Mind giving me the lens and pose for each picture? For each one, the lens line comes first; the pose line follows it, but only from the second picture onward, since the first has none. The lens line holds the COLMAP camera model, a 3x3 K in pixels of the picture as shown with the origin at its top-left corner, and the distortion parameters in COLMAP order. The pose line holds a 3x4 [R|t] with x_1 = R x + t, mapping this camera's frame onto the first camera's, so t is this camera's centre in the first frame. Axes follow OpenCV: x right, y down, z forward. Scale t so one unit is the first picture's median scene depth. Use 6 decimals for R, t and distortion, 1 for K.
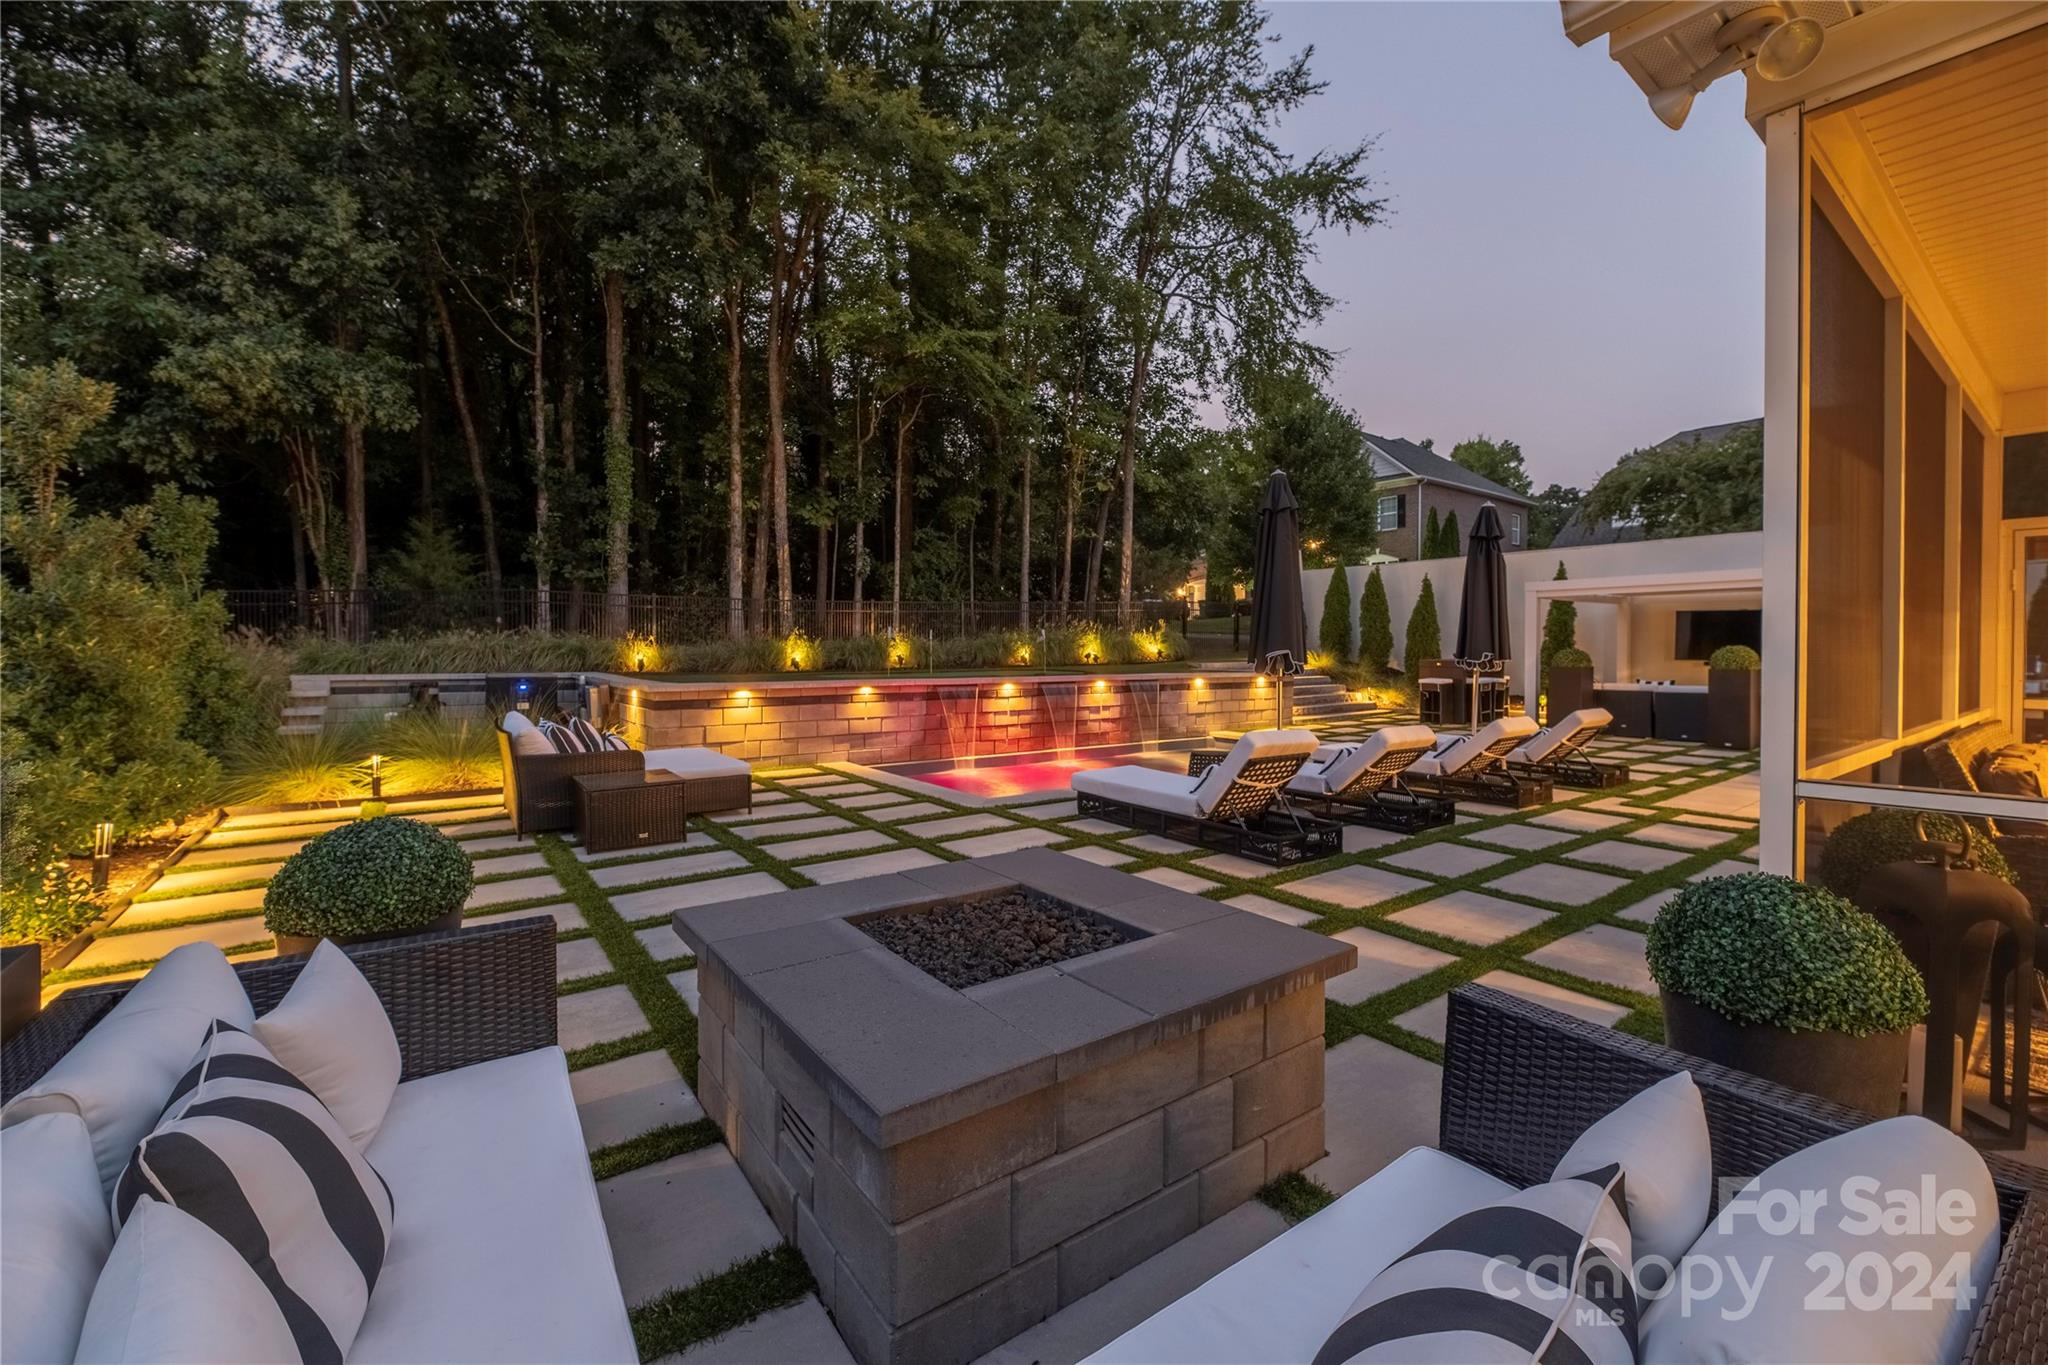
lens RADIAL K [[839.5, 0, 1024.0], [0, 839.5, 682.5], [0, 0, 1]] dist [0.000536, -0.000139]
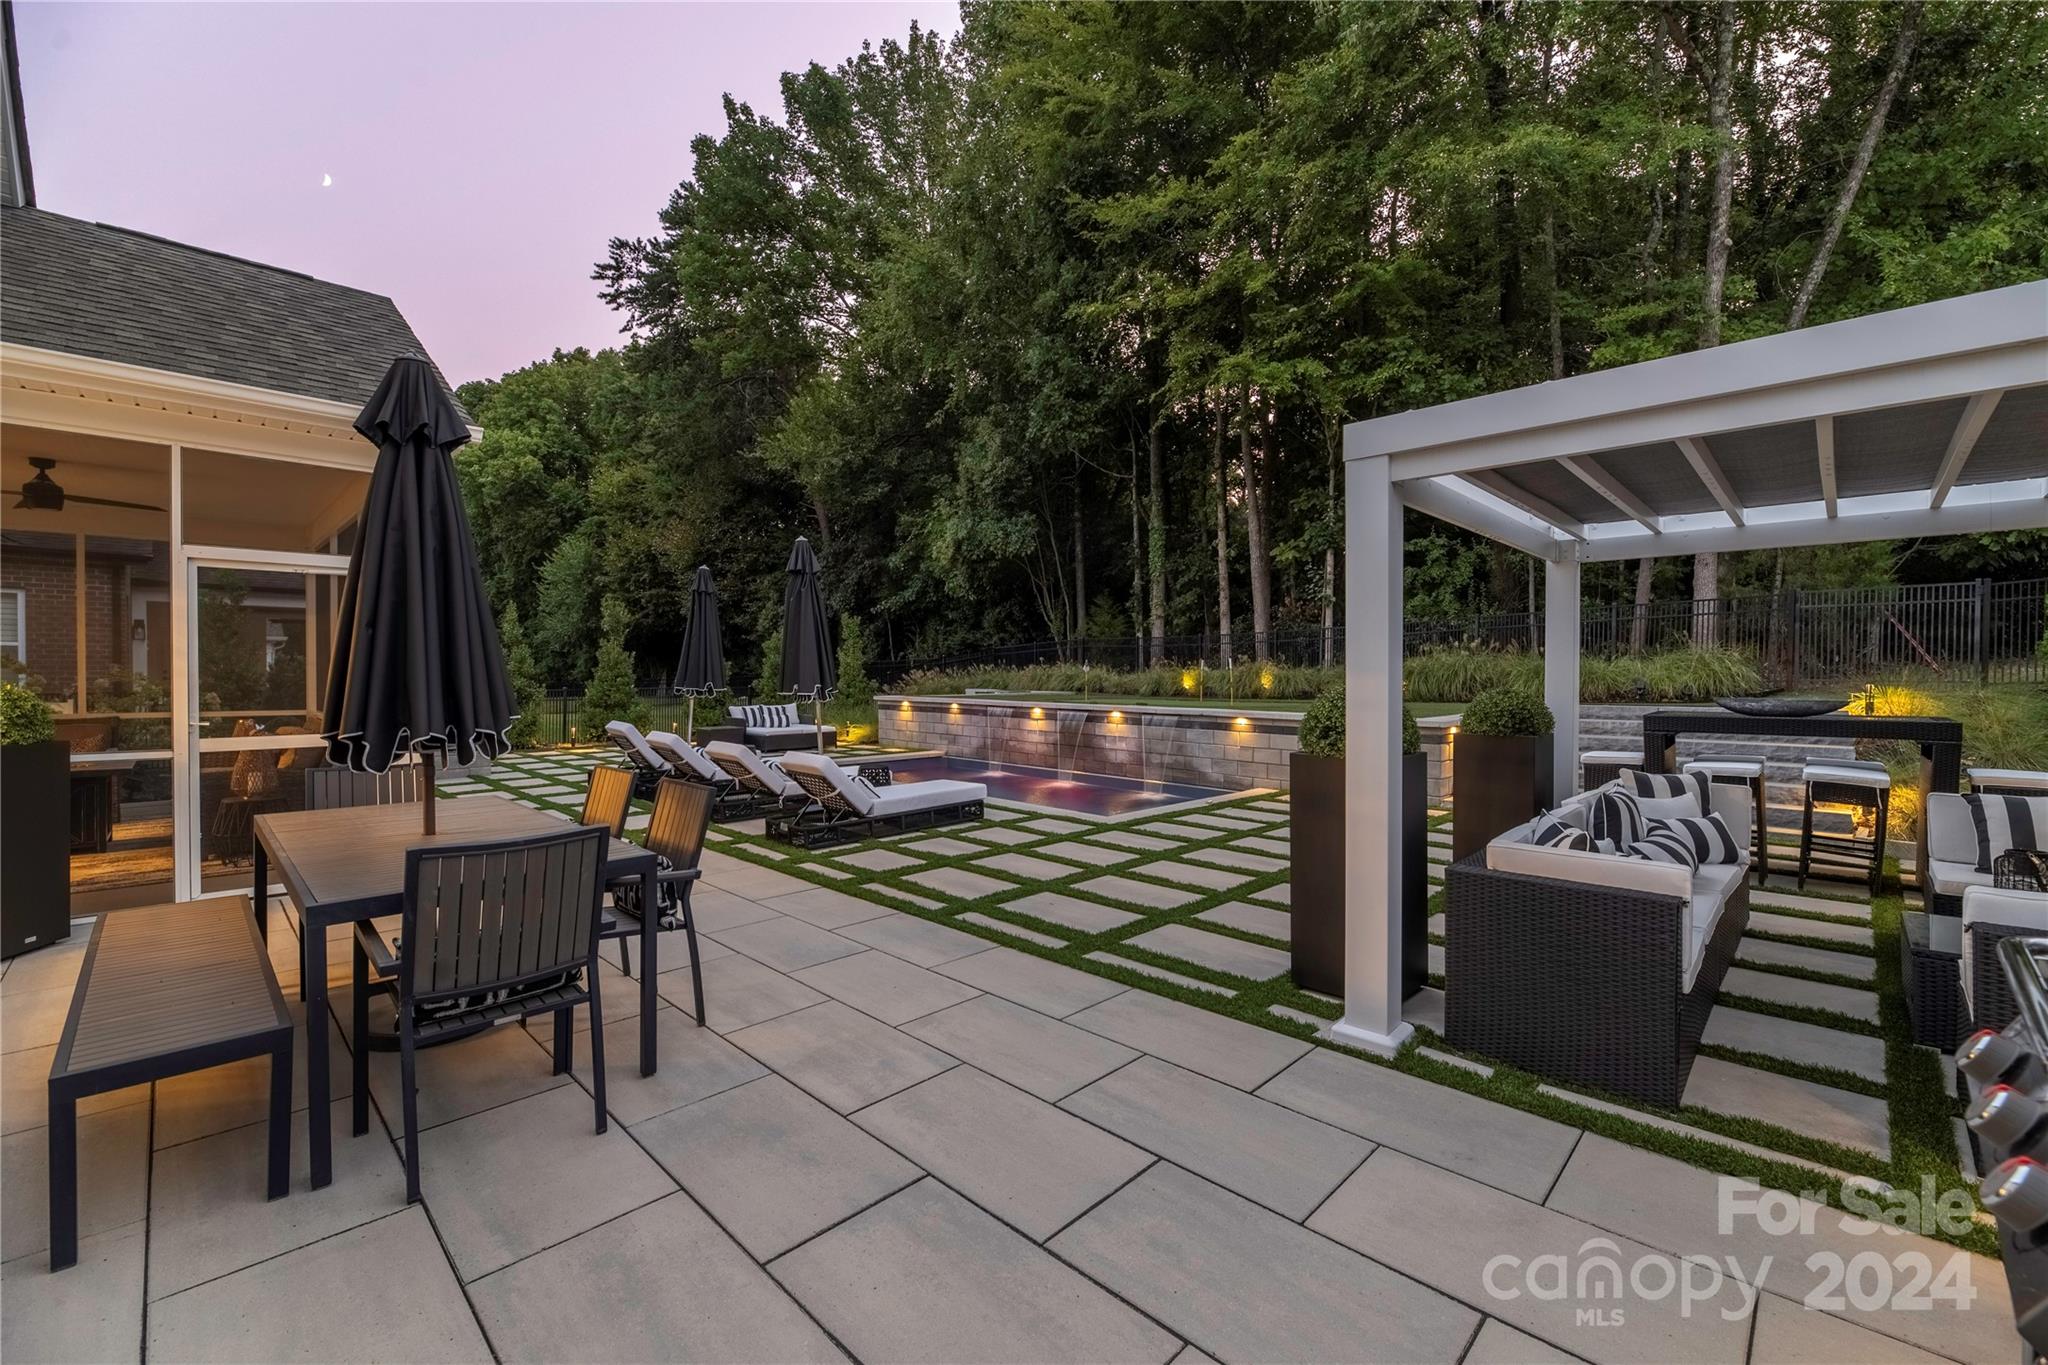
lens RADIAL K [[839.5, 0, 1024.0], [0, 839.5, 682.5], [0, 0, 1]] dist [0.000536, -0.000139]
pose [[0.153110, 0.020248, -0.988002, 1.072457], [-0.033918, 0.999309, 0.015224, -0.048637], [0.987627, 0.031180, 0.153691, 0.731372]]
